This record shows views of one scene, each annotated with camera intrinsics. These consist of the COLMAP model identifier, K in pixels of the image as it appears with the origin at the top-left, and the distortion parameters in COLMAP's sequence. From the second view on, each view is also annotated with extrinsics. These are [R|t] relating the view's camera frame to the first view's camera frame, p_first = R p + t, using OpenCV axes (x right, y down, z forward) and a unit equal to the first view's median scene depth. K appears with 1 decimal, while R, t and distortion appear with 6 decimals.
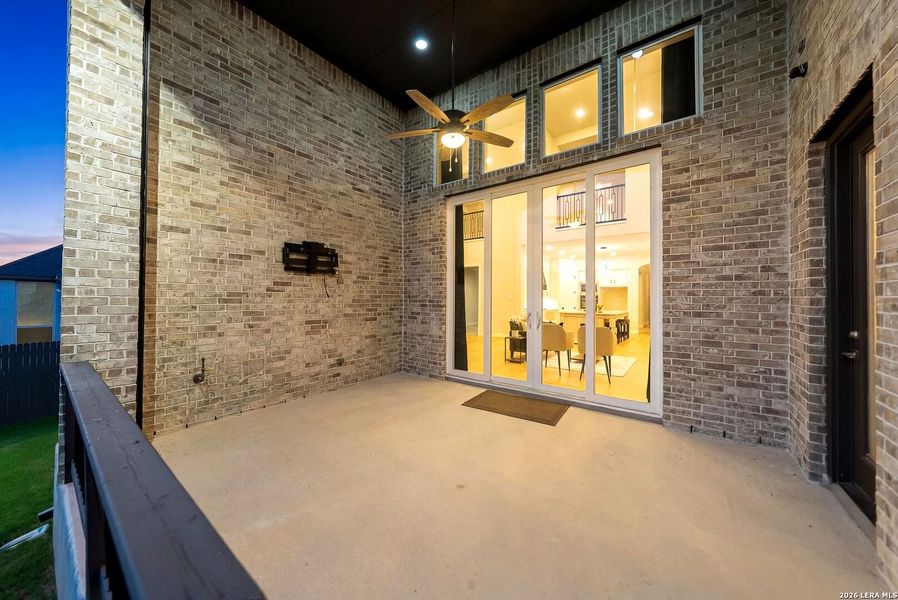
lens RADIAL K [[310.7, 0, 450.4], [0, 310.7, 297.1], [0, 0, 1]] dist [-0.001604, -0.000524]
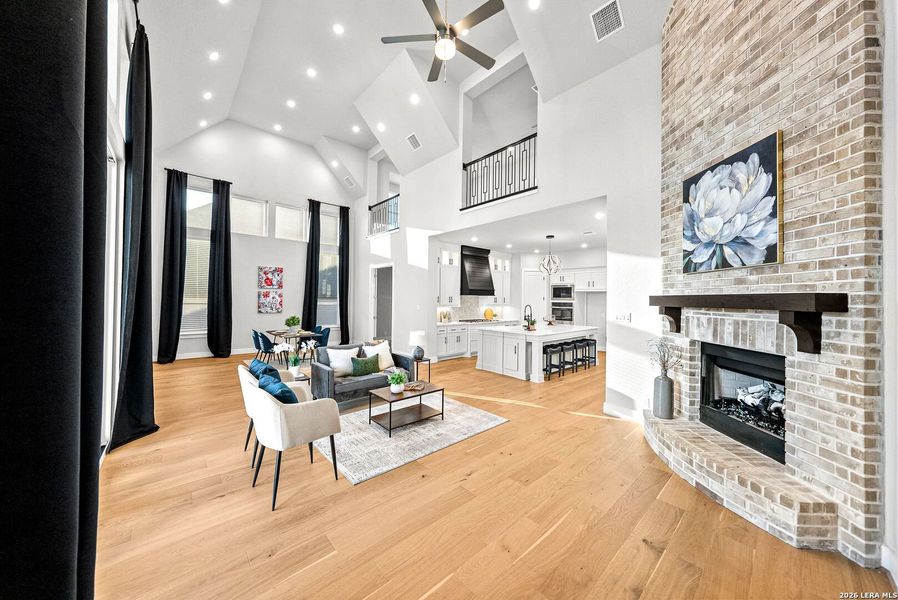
lens RADIAL K [[310.7, 0, 450.8], [0, 310.7, 296.2], [0, 0, 1]] dist [-0.001604, -0.000524]
pose [[0.982288, 0.003594, -0.187341, 1.003184], [-0.003616, 0.999993, 0.000222, -0.058146], [0.187340, 0.000460, 0.982295, 0.674931]]
